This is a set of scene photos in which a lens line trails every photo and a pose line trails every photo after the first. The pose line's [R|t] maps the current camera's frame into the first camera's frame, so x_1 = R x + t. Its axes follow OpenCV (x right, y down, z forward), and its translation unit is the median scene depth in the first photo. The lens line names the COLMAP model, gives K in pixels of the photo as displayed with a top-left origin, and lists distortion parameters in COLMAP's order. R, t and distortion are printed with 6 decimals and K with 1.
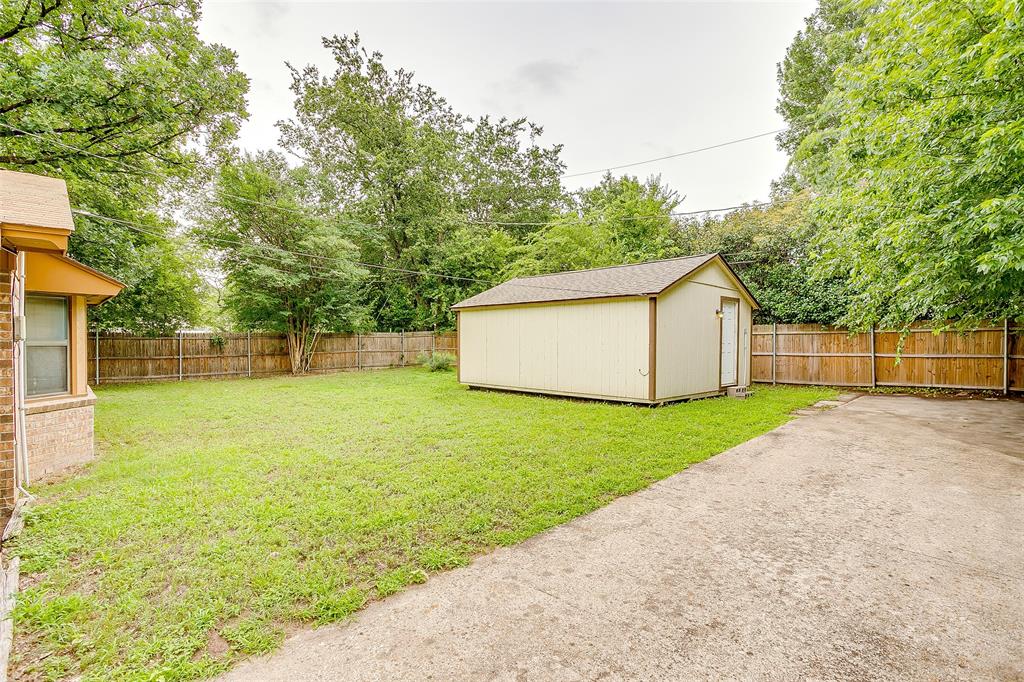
lens RADIAL K [[501.7, 0, 510.1], [0, 501.7, 339.2], [0, 0, 1]] dist [-0.049154, 0.029228]
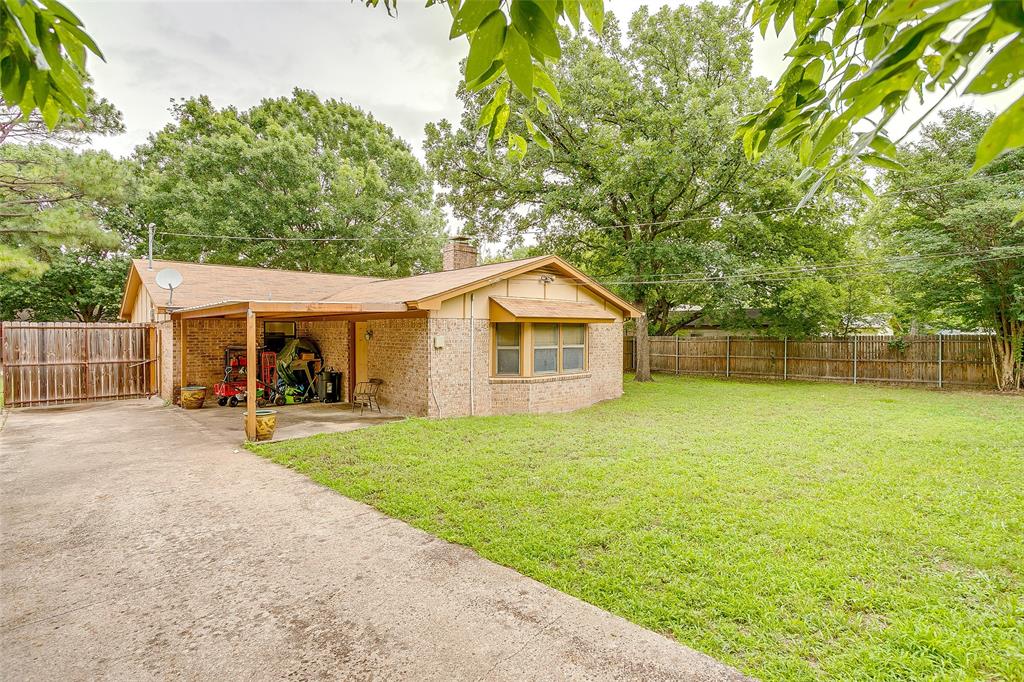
lens RADIAL K [[501.7, 0, 510.2], [0, 501.7, 343.8], [0, 0, 1]] dist [-0.049154, 0.029228]
pose [[-0.006299, 0.013006, -0.999896, 1.450074], [0.000310, 0.999915, 0.013005, -0.040610], [0.999980, -0.000228, -0.006302, 1.498631]]
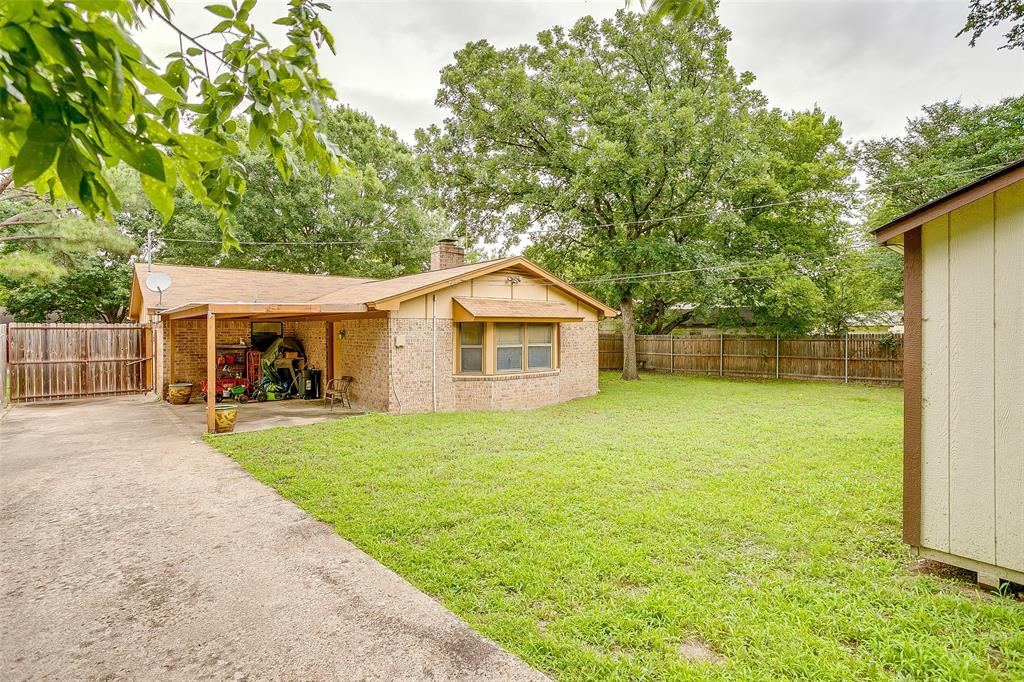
lens RADIAL K [[501.7, 0, 506.5], [0, 501.7, 339.8], [0, 0, 1]] dist [-0.049154, 0.029228]
pose [[-0.053590, 0.006795, -0.998540, 1.536281], [0.002396, 0.999975, 0.006676, -0.039465], [0.998560, -0.002034, -0.053605, 1.841049]]
